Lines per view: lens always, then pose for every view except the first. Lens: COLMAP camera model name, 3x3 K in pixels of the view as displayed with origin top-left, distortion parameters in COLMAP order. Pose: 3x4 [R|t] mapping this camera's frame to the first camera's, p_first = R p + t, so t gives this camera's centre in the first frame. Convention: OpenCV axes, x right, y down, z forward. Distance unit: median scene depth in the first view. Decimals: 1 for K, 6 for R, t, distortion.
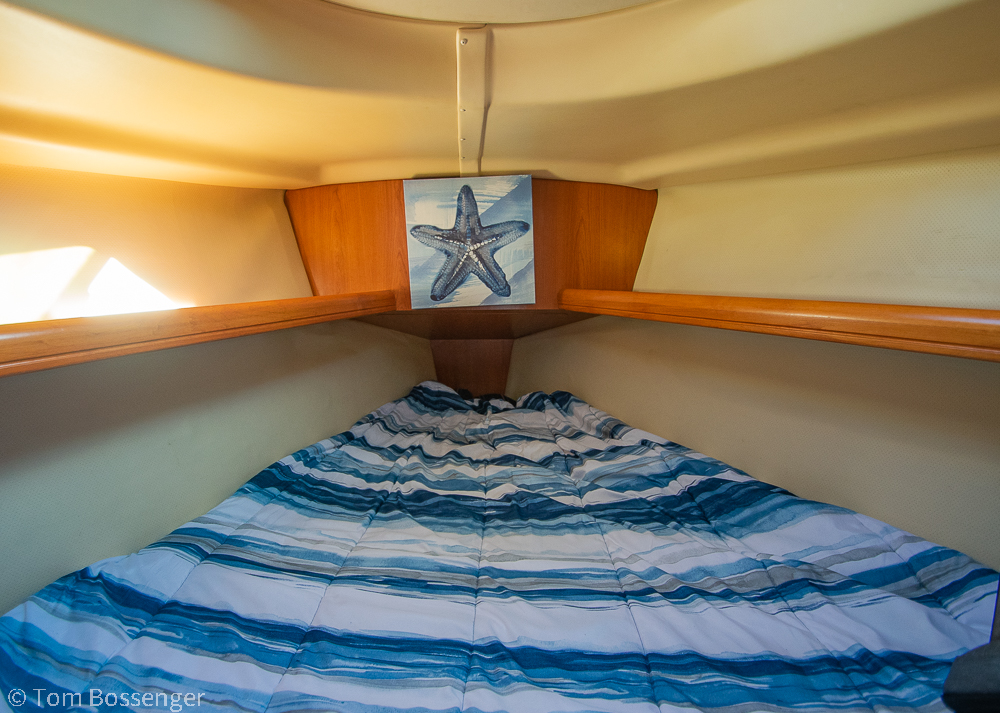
lens RADIAL K [[462.9, 0, 474.8], [0, 462.9, 356.6], [0, 0, 1]] dist [0.000890, 0.000051]
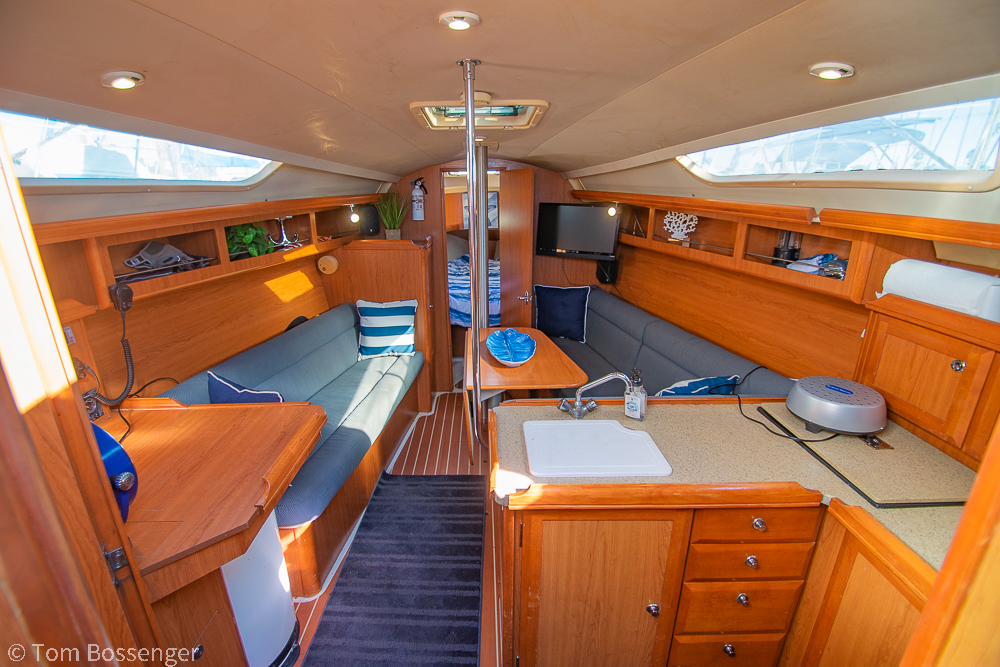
lens RADIAL K [[438.1, 0, 488.5], [0, 438.1, 336.1], [0, 0, 1]] dist [0.015324, -0.018880]
pose [[0.999951, 0.006307, 0.007630, 0.034744], [-0.007214, 0.992087, 0.125344, 0.299449], [-0.006780, -0.125393, 0.992084, -2.549486]]
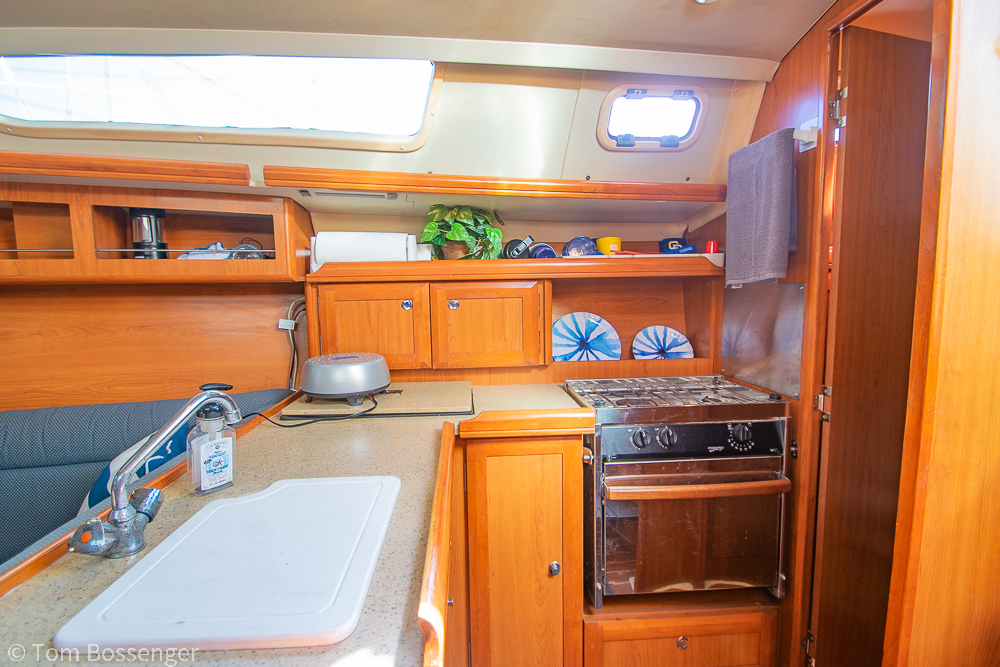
lens RADIAL K [[482.0, 0, 480.8], [0, 482.0, 335.6], [0, 0, 1]] dist [0.000322, -0.000297]
pose [[-0.037130, -0.078463, 0.996225, -0.195285], [0.218354, 0.972186, 0.084708, 0.475764], [-0.975163, 0.220675, -0.018965, -1.828992]]
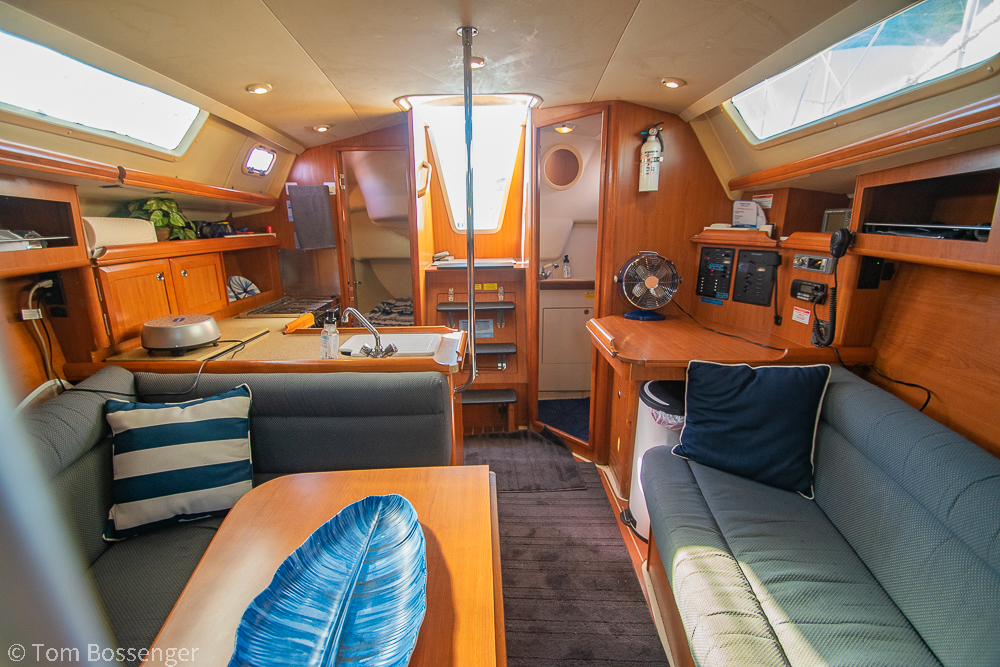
lens RADIAL K [[438.1, 0, 488.5], [0, 438.1, 336.1], [0, 0, 1]] dist [0.015324, -0.018880]
pose [[-0.999456, 0.025618, 0.020754, -0.055022], [0.032163, 0.895996, 0.442895, 0.054508], [-0.007250, 0.443322, -0.896333, -0.391715]]
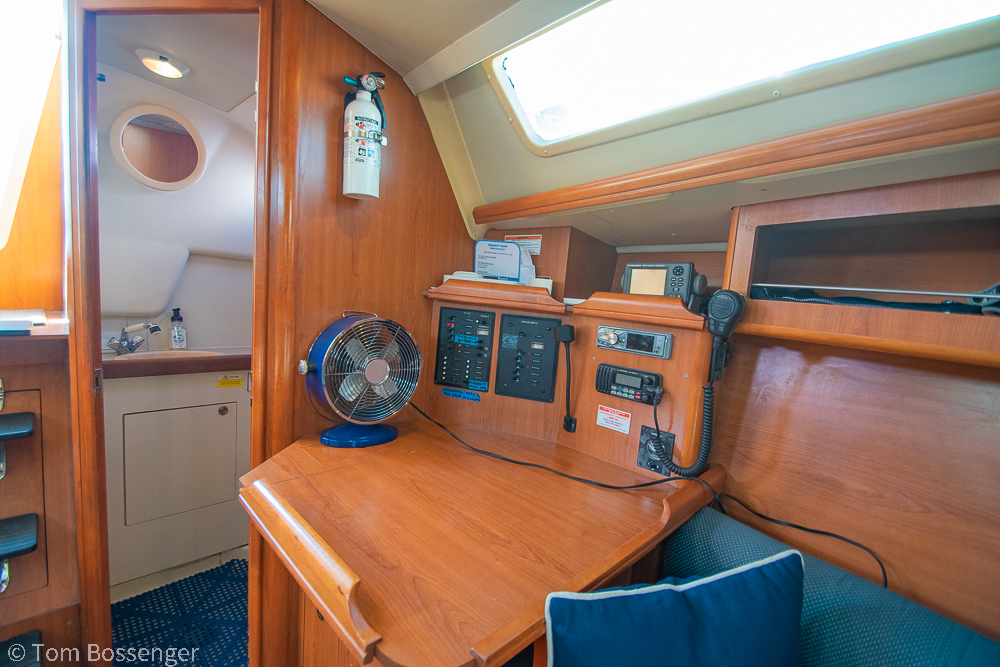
lens RADIAL K [[443.3, 0, 486.5], [0, 443.3, 335.6], [0, 0, 1]] dist [0.003076, -0.000023]
pose [[-0.722532, 0.035241, -0.690438, -0.196959], [-0.203172, 0.943774, 0.260789, 0.280205], [0.660809, 0.328706, -0.674748, -1.224046]]
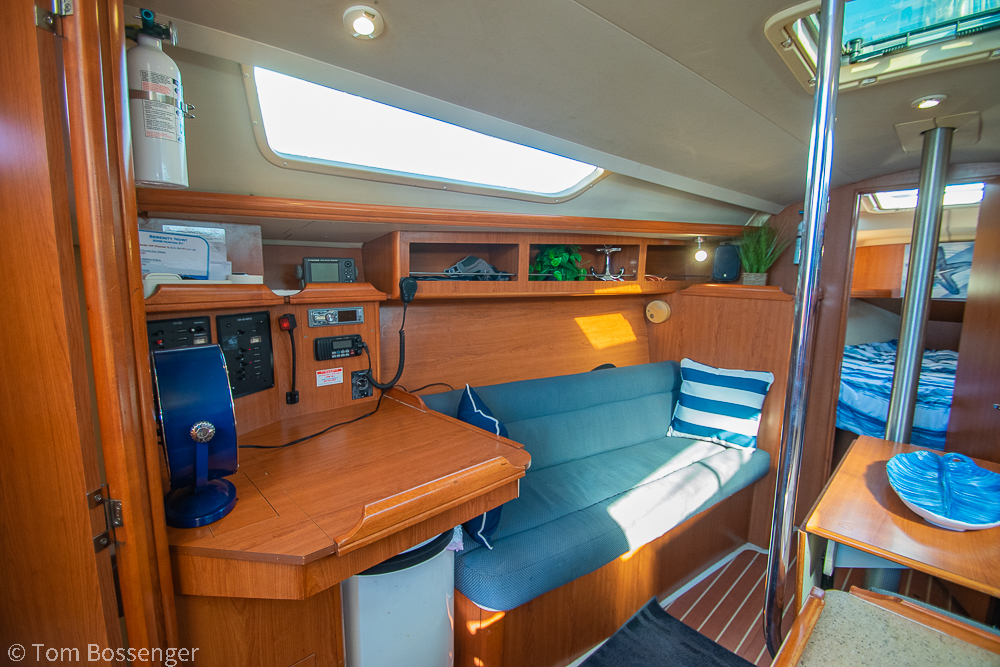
lens RADIAL K [[438.1, 0, 488.5], [0, 438.1, 336.1], [0, 0, 1]] dist [0.015324, -0.018880]
pose [[0.667022, 0.127596, -0.734031, 0.127611], [-0.167651, 0.985663, 0.018990, 0.409622], [0.725930, 0.110394, 0.678851, -2.056833]]
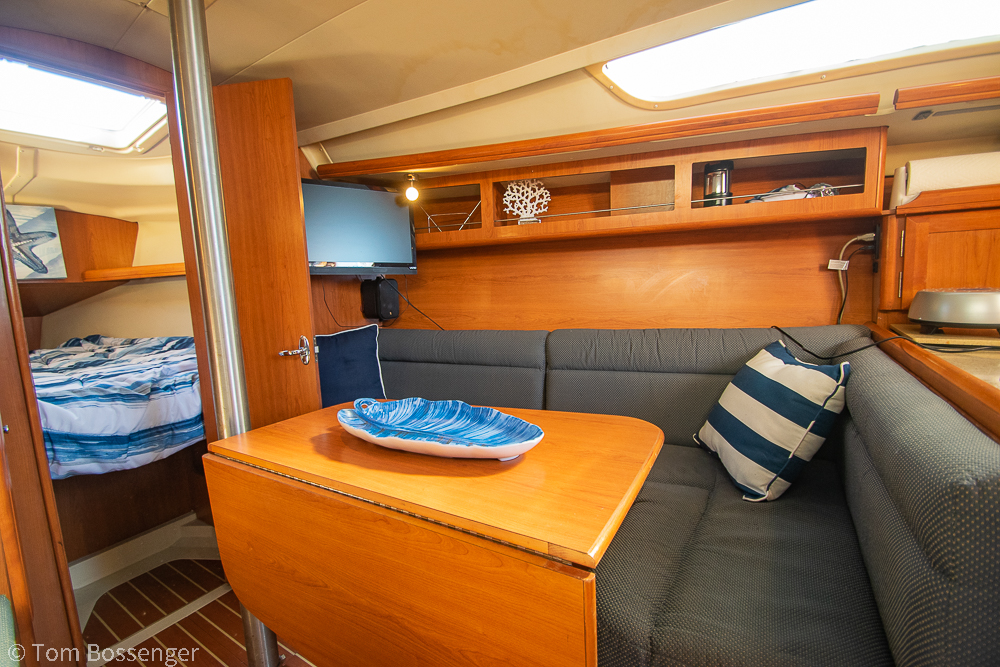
lens RADIAL K [[438.1, 0, 488.5], [0, 438.1, 336.1], [0, 0, 1]] dist [0.015324, -0.018880]
pose [[0.554520, -0.103610, 0.825695, -0.388559], [0.199343, 0.979869, -0.010919, 0.455642], [-0.807942, 0.170651, 0.564011, -1.240767]]
